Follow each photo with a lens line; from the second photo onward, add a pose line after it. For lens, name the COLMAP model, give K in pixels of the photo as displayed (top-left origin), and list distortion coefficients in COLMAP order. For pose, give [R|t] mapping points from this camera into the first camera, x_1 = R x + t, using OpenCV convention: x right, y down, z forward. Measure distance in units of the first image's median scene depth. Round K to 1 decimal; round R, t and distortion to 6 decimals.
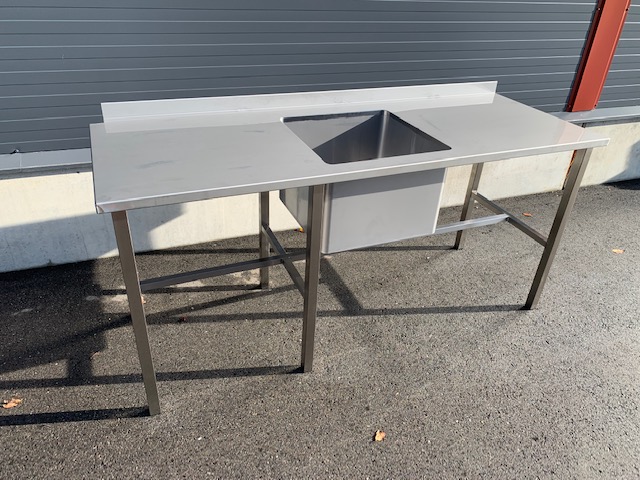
lens RADIAL K [[498.2, 0, 319.0], [0, 498.2, 231.3], [0, 0, 1]] dist [-0.001872, -0.000233]
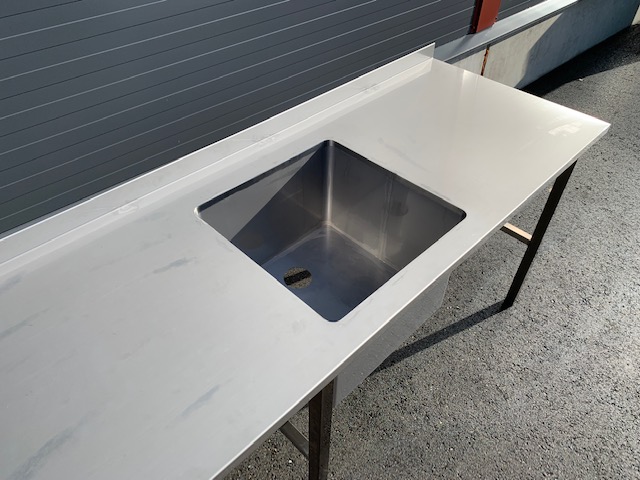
lens RADIAL K [[498.2, 0, 319.0], [0, 498.2, 231.3], [0, 0, 1]] dist [-0.001872, -0.000233]
pose [[0.928454, -0.279031, 0.245185, -0.080770], [0.218245, 0.943915, 0.247777, -0.282461], [-0.300571, -0.176539, 0.937279, 0.315755]]
